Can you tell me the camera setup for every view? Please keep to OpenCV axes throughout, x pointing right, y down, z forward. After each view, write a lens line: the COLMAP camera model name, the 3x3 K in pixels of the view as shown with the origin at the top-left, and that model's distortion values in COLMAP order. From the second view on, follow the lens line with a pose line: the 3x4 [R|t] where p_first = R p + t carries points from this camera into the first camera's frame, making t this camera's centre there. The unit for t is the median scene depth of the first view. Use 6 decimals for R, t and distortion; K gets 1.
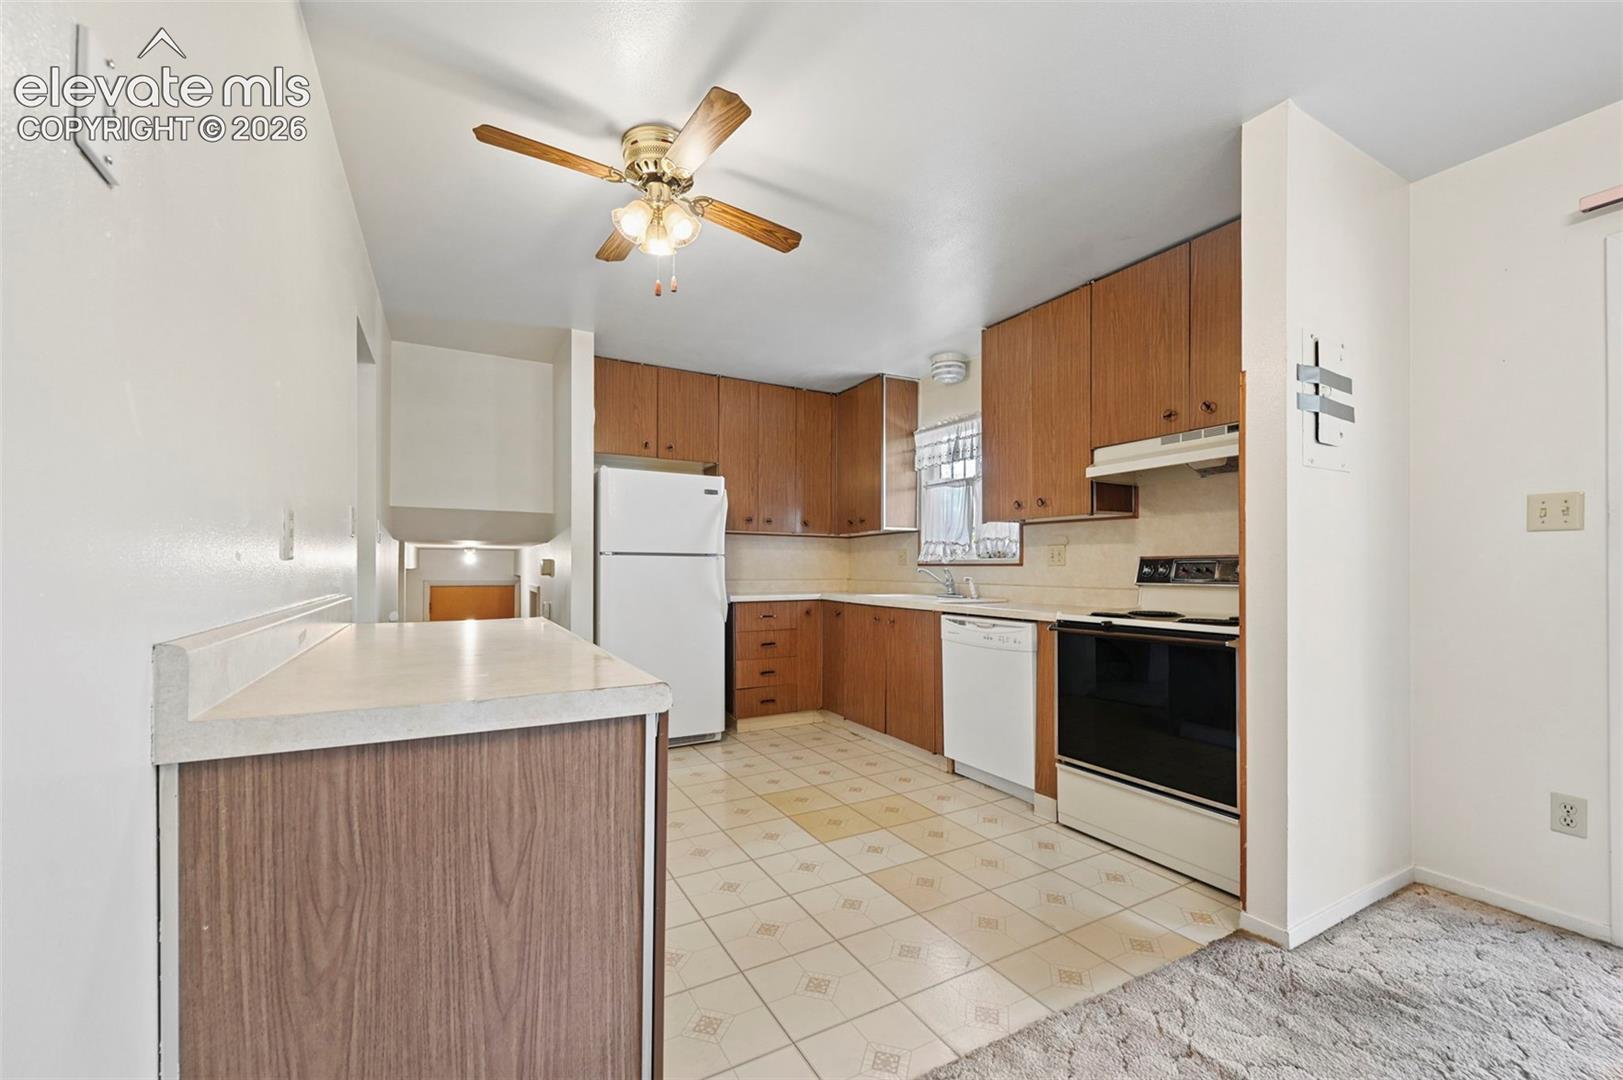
lens RADIAL K [[650.4, 0, 813.9], [0, 650.4, 563.4], [0, 0, 1]] dist [-0.001106, 0.001010]
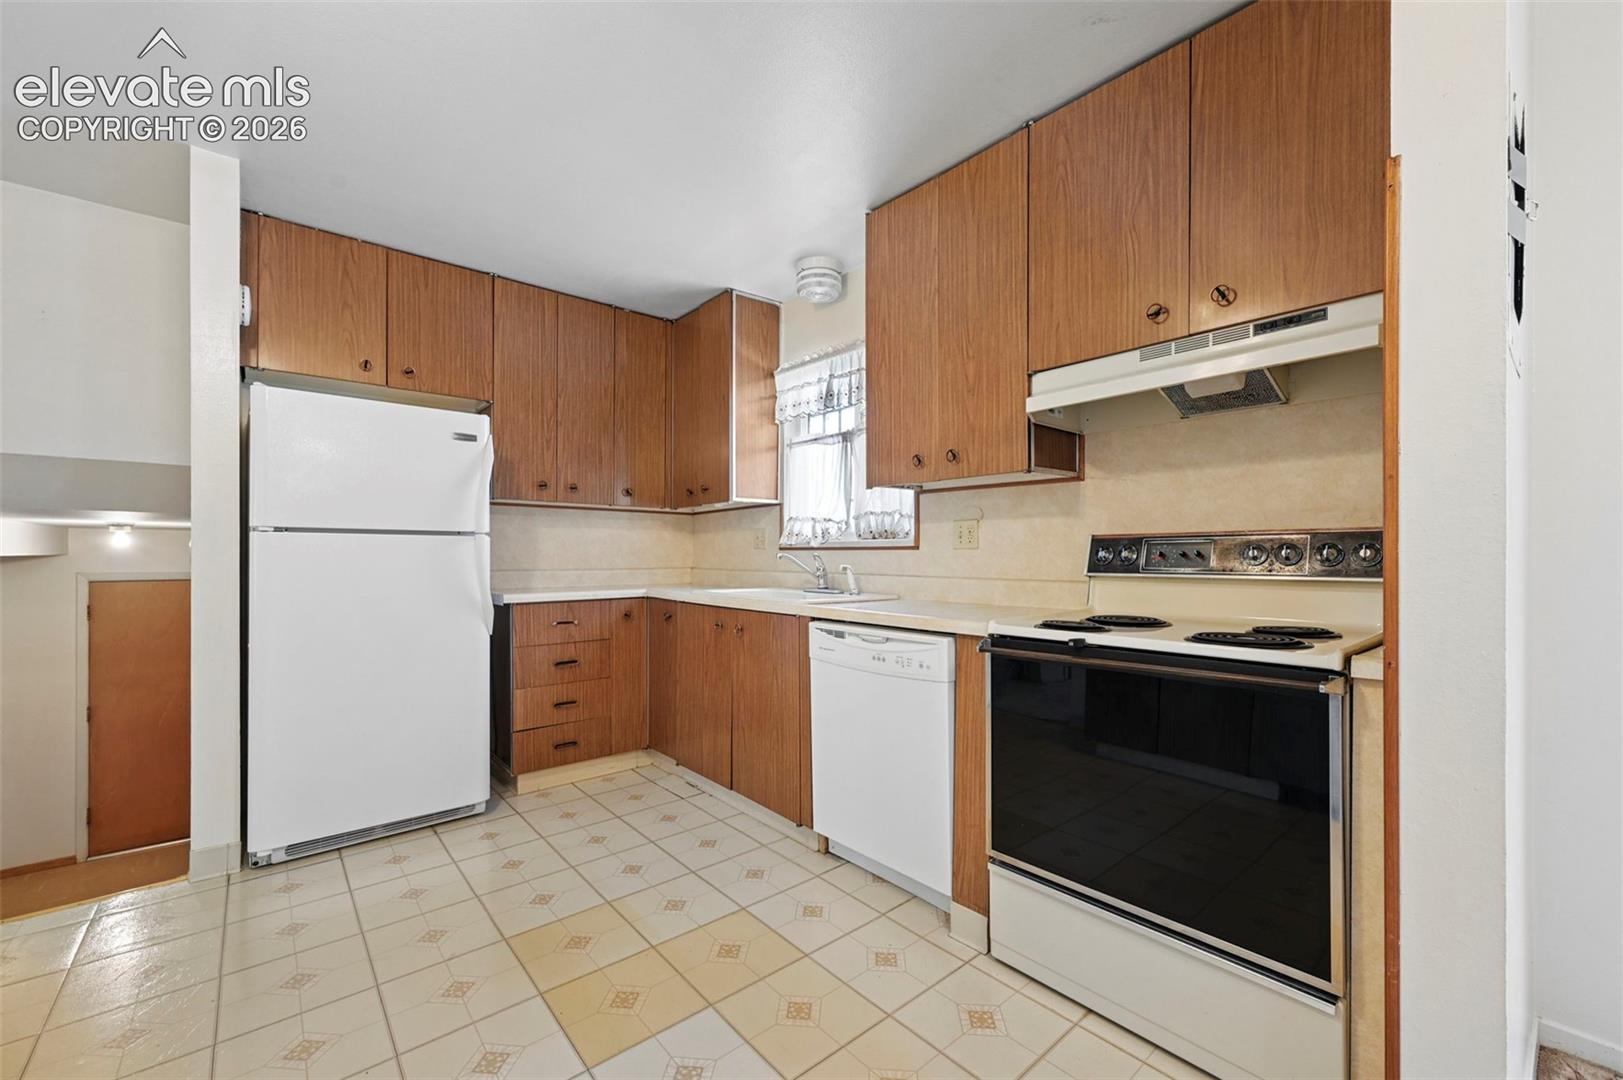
lens RADIAL K [[650.4, 0, 815.7], [0, 650.4, 552.4], [0, 0, 1]] dist [-0.001106, 0.001010]
pose [[0.980237, -0.002056, 0.197816, 0.073083], [0.001151, 0.999988, 0.004685, 0.004276], [-0.197824, -0.004365, 0.980228, 0.355978]]
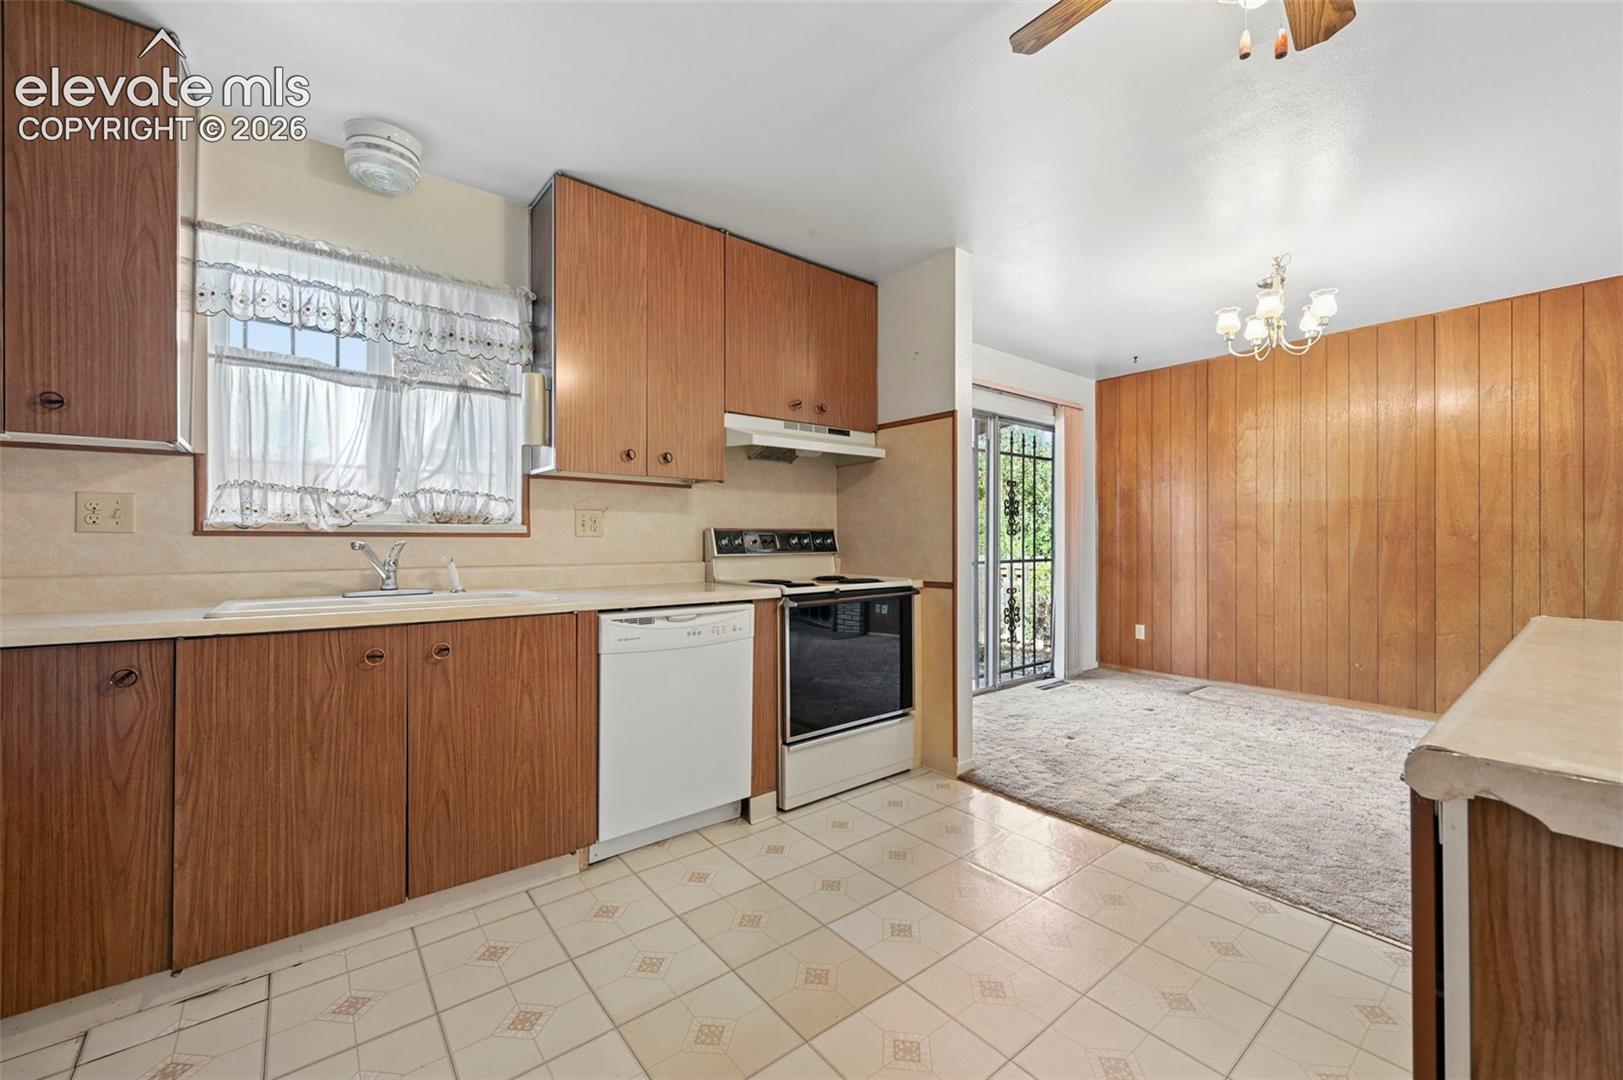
lens RADIAL K [[650.4, 0, 800.5], [0, 650.4, 537.5], [0, 0, 1]] dist [-0.001106, 0.001010]
pose [[-0.167615, 0.003854, 0.985845, -0.466945], [-0.005030, 0.999976, -0.004765, 0.007653], [-0.985840, -0.005758, -0.167592, 0.963250]]
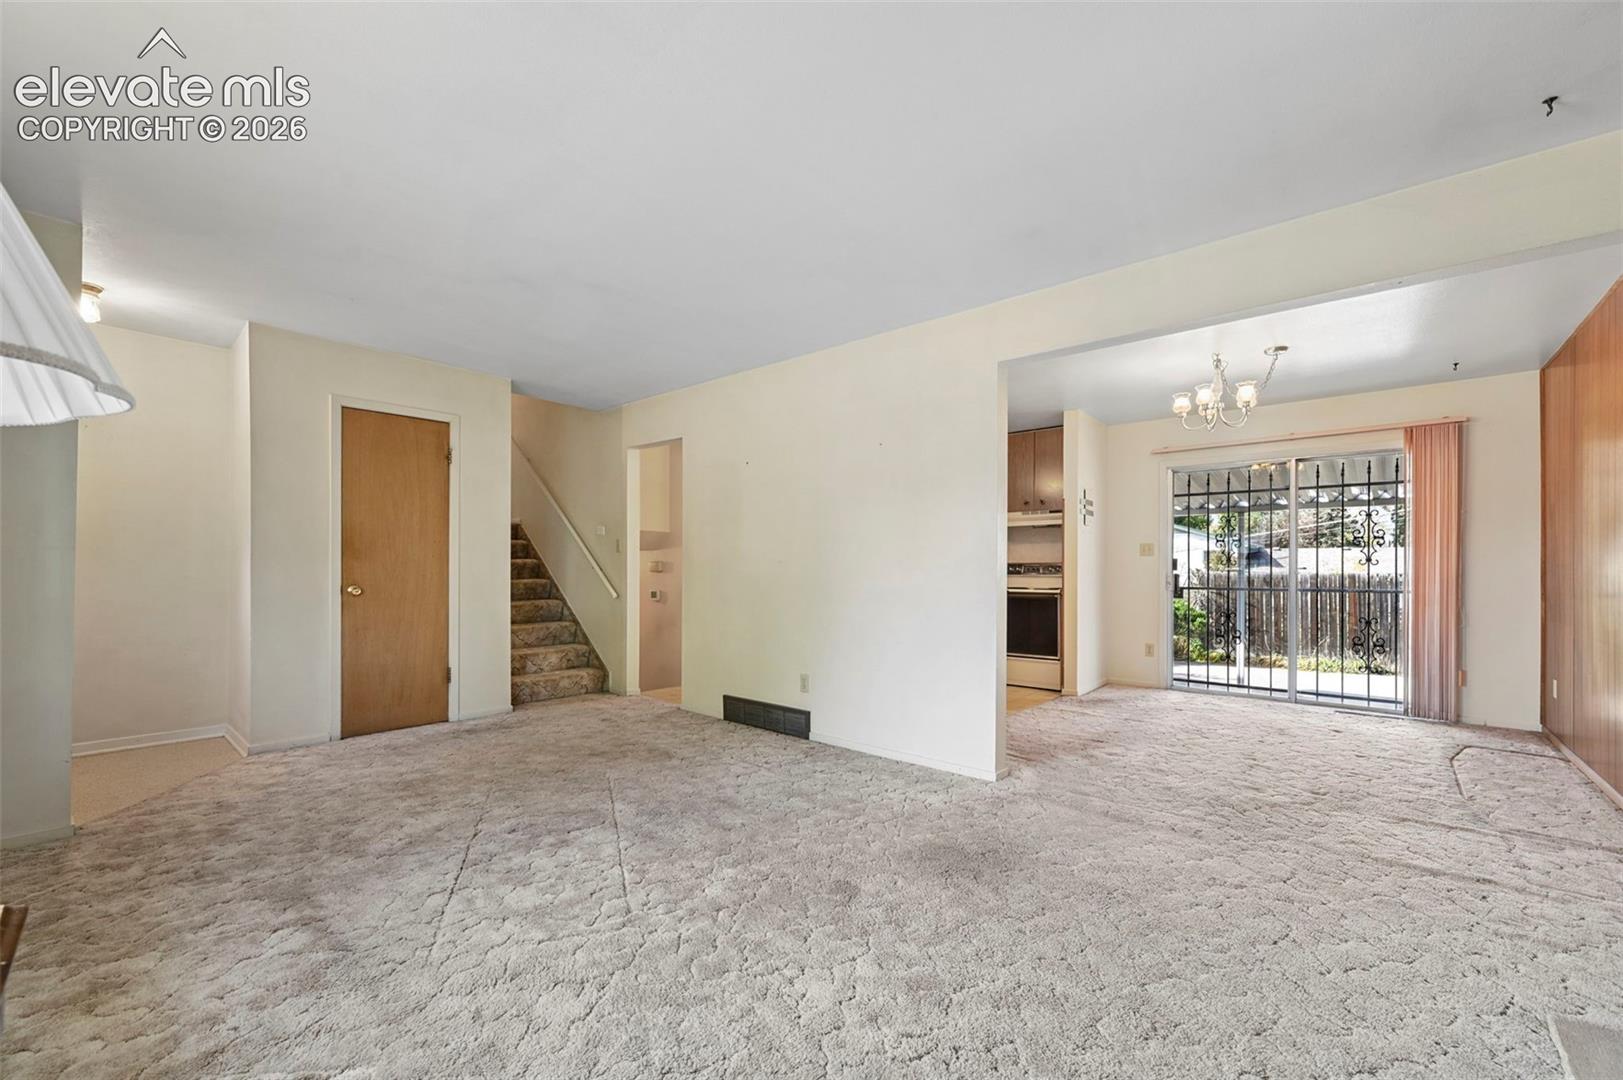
lens RADIAL K [[650.4, 0, 823.1], [0, 650.4, 562.5], [0, 0, 1]] dist [-0.001106, 0.001010]
pose [[0.935333, 0.004750, 0.353736, -0.792049], [-0.004375, 0.999989, -0.001860, -0.004281], [-0.353741, 0.000192, 0.935344, -0.768060]]
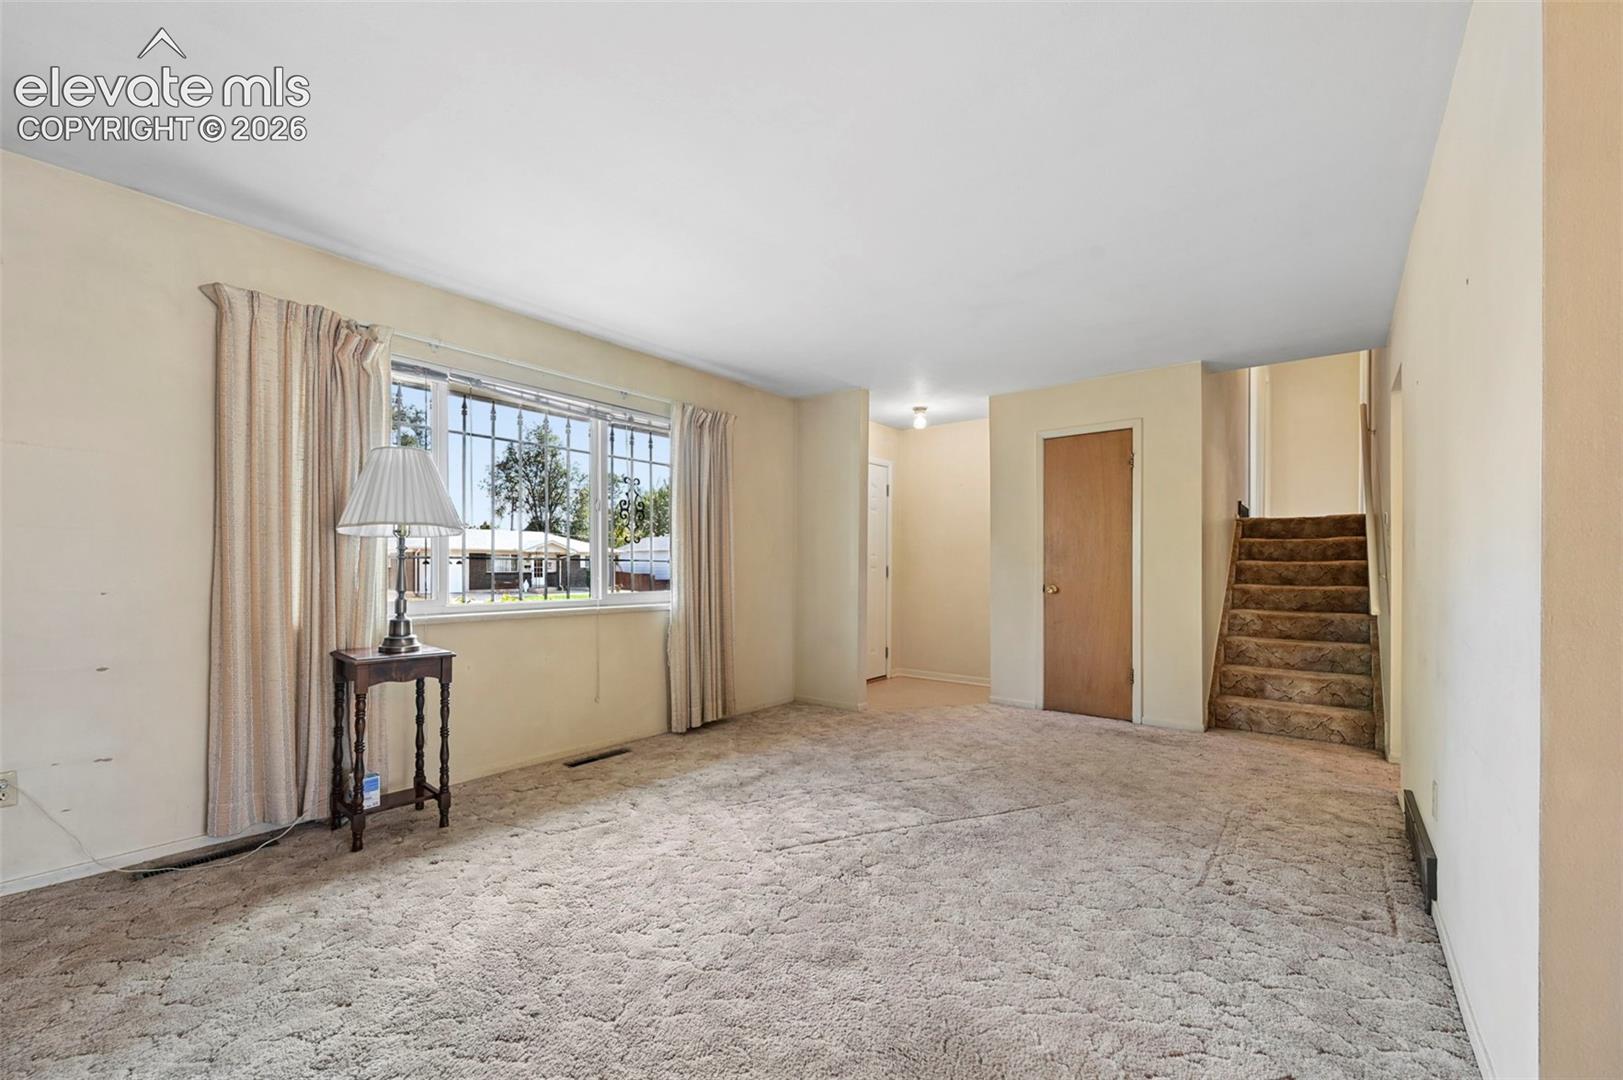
lens RADIAL K [[650.4, 0, 812.7], [0, 650.4, 562.7], [0, 0, 1]] dist [-0.001106, 0.001010]
pose [[0.386525, -0.007402, -0.922249, -0.020706], [0.001496, 0.999972, -0.007399, -0.000083], [0.922278, 0.001480, 0.386525, -0.377097]]
